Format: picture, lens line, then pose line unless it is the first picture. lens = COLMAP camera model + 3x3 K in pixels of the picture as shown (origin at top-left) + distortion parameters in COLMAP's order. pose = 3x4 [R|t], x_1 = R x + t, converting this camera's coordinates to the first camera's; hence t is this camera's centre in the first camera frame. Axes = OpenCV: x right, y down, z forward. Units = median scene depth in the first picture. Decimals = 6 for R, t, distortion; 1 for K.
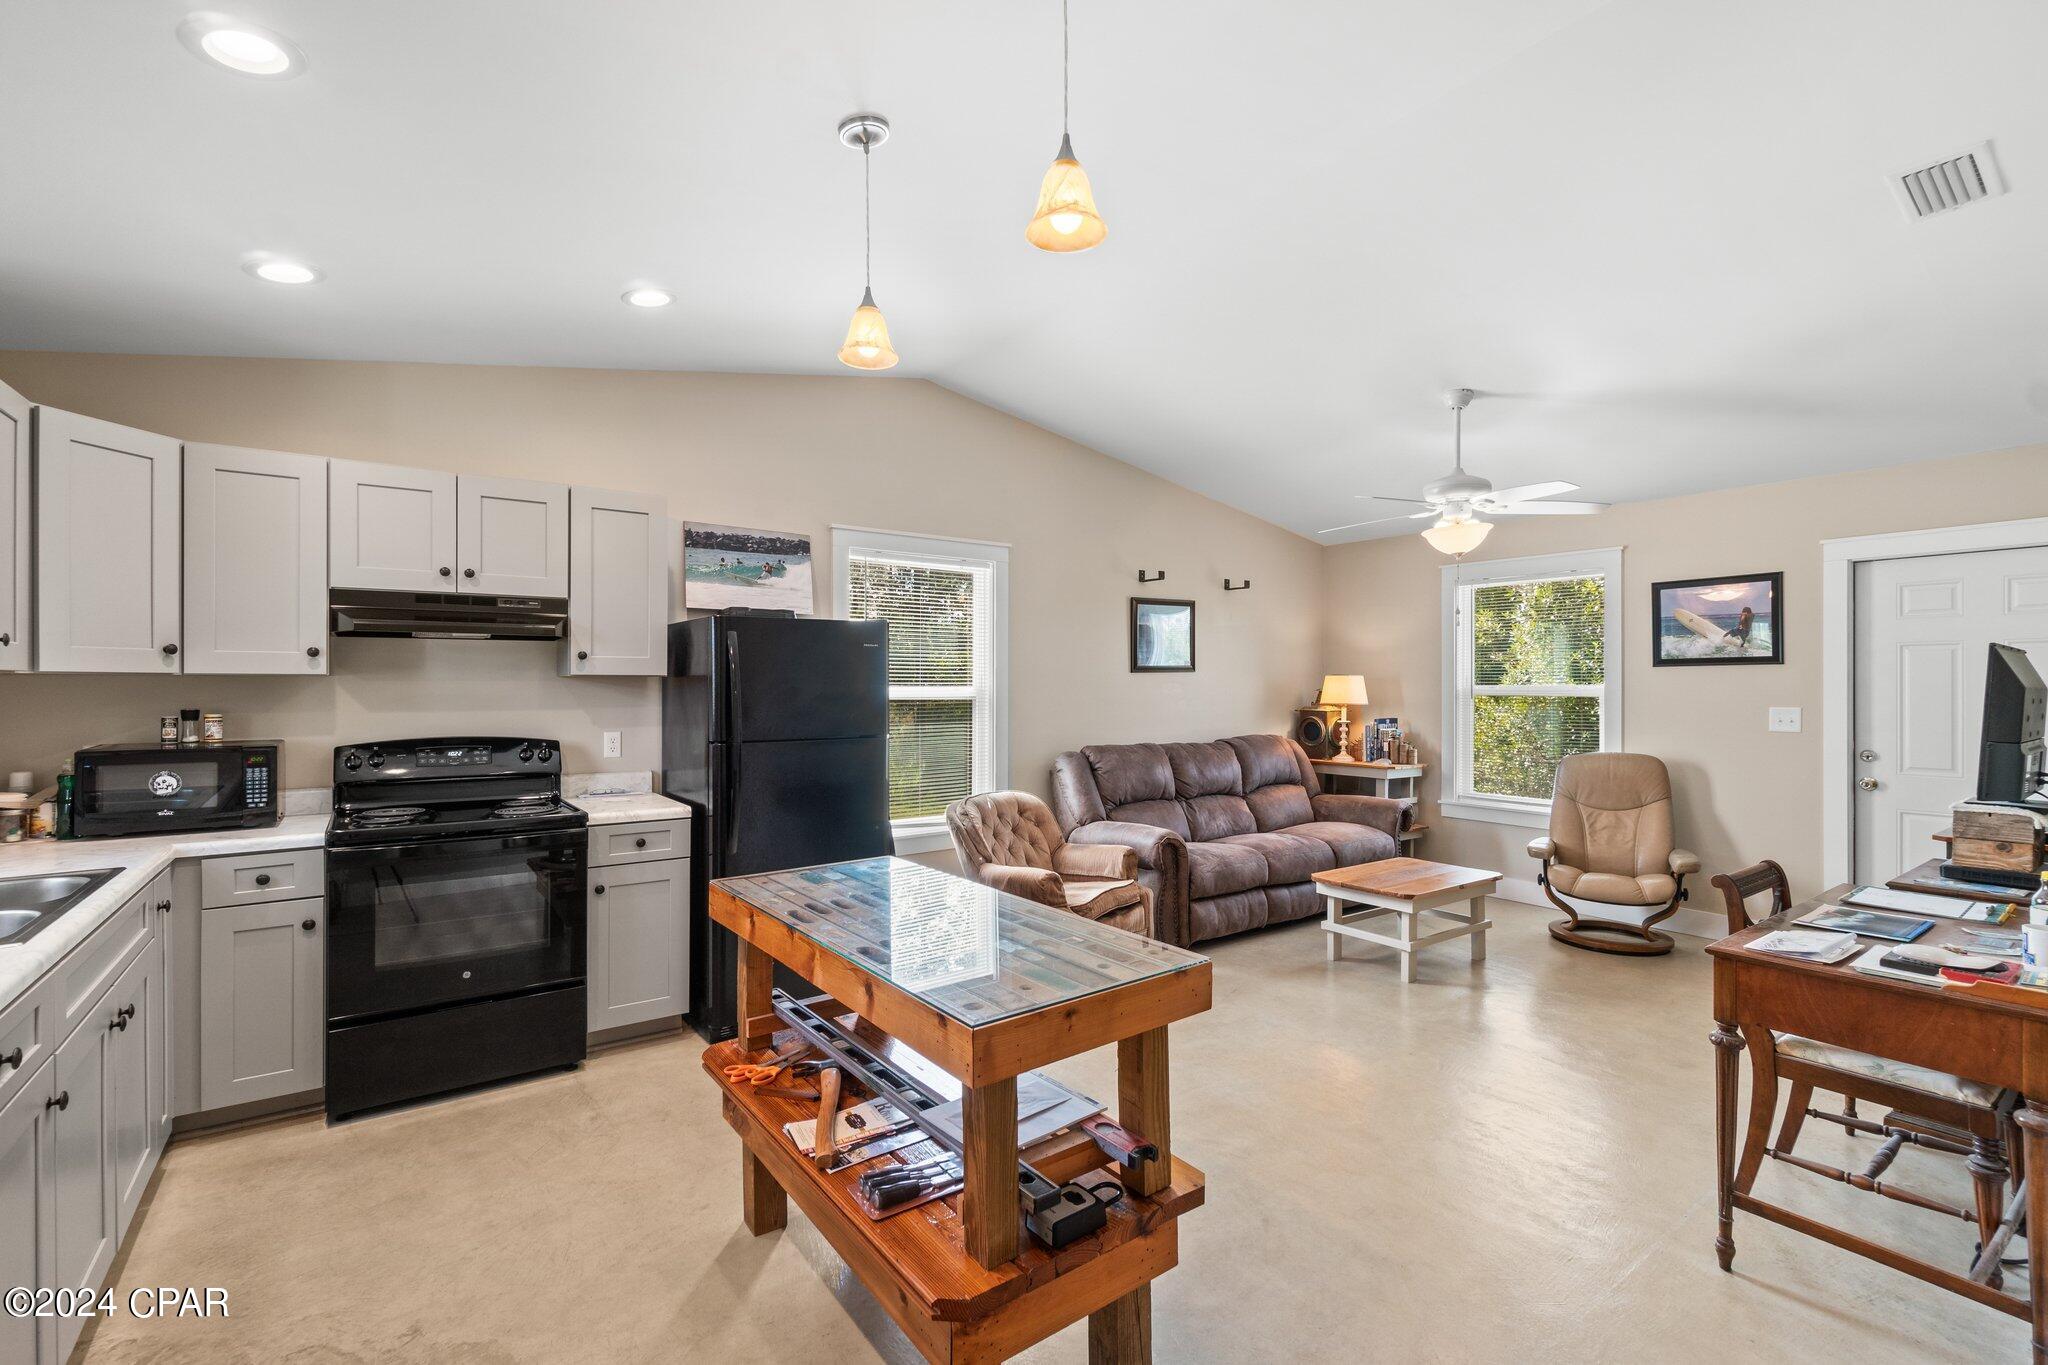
lens RADIAL K [[891.1, 0, 1013.3], [0, 891.1, 685.7], [0, 0, 1]] dist [-0.010081, 0.000500]
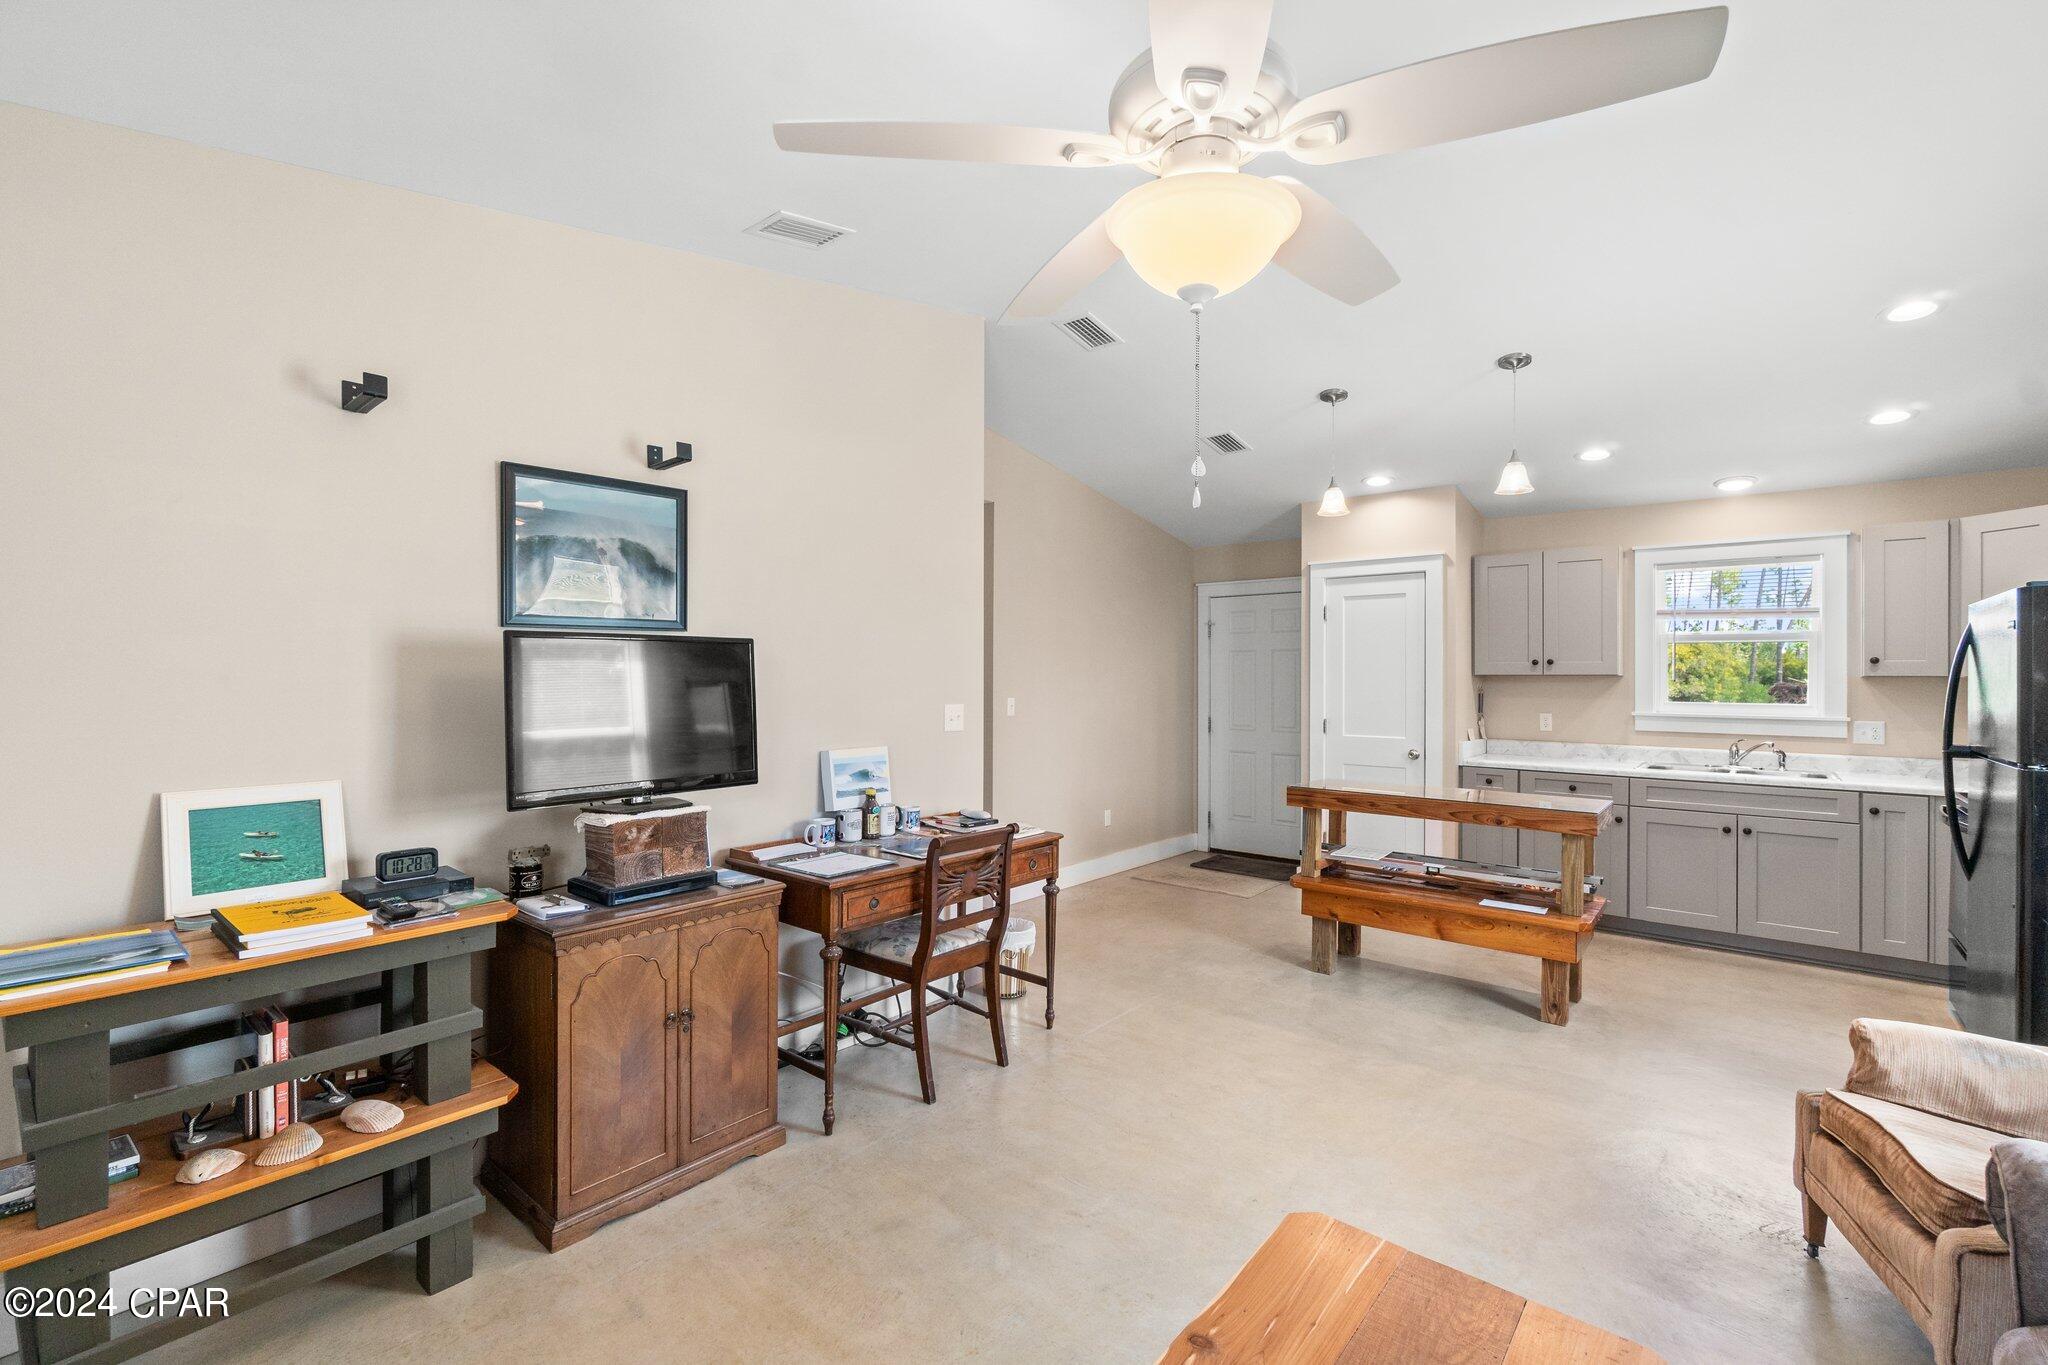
lens RADIAL K [[904.8, 0, 1000.5], [0, 904.8, 675.2], [0, 0, 1]] dist [-0.000984, 0.000381]
pose [[-0.968307, -0.005989, -0.249693, 0.663600], [-0.006331, 0.999980, 0.000568, -0.004592], [0.249684, 0.002131, -0.968325, 1.319403]]
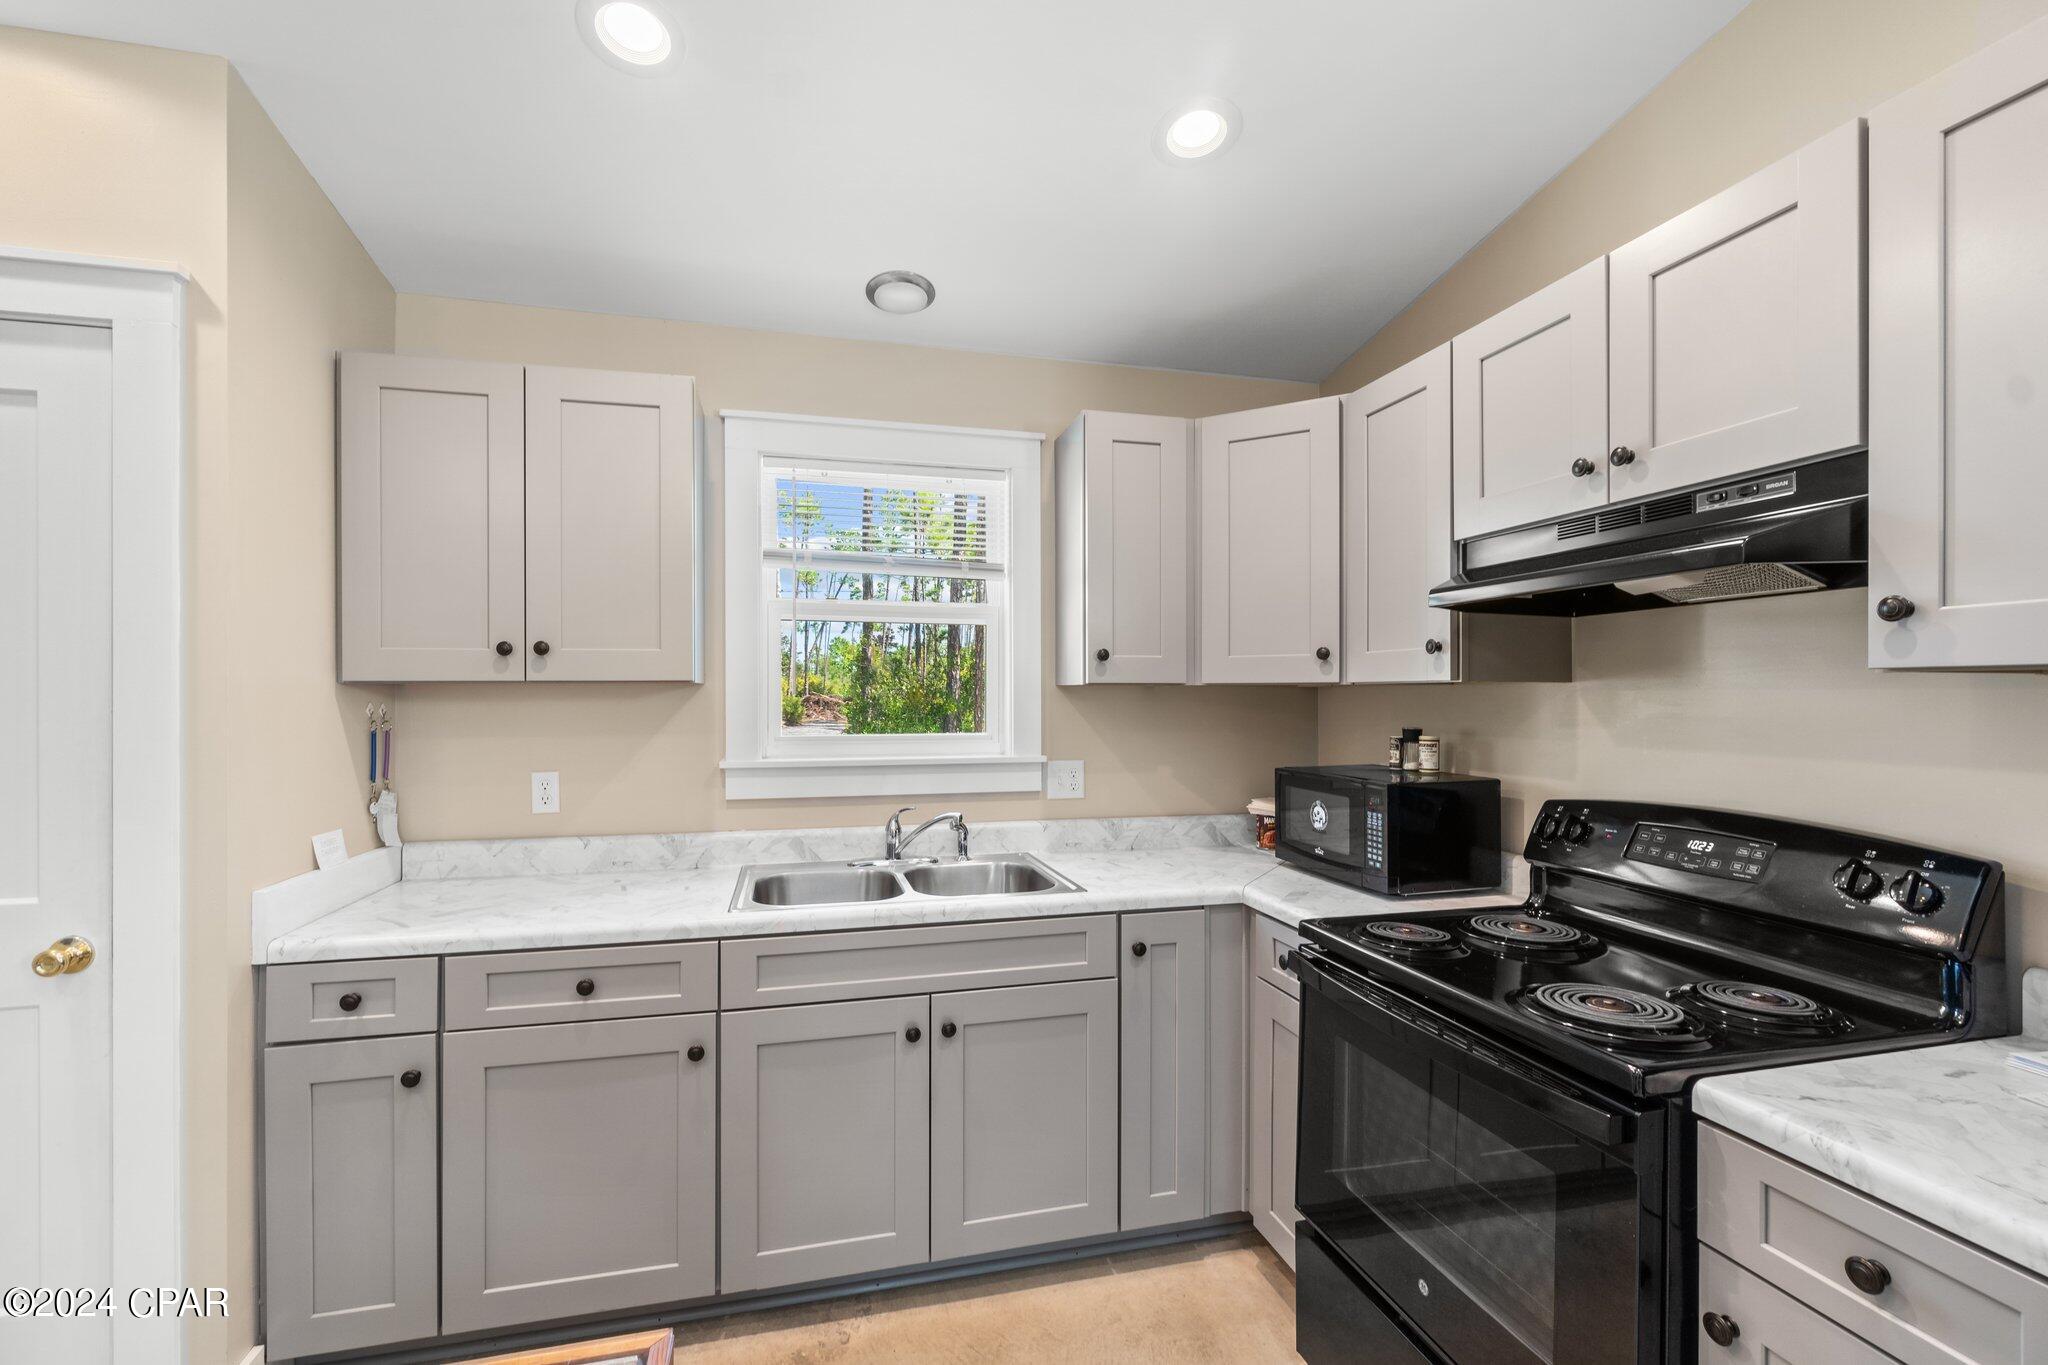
lens RADIAL K [[881.9, 0, 1010.5], [0, 881.9, 692.9], [0, 0, 1]] dist [-0.001374, -0.000187]
pose [[-0.364445, -0.002645, -0.931221, -0.055230], [-0.000997, 0.999997, -0.002450, -0.001591], [0.931225, 0.000036, -0.364446, 0.689416]]
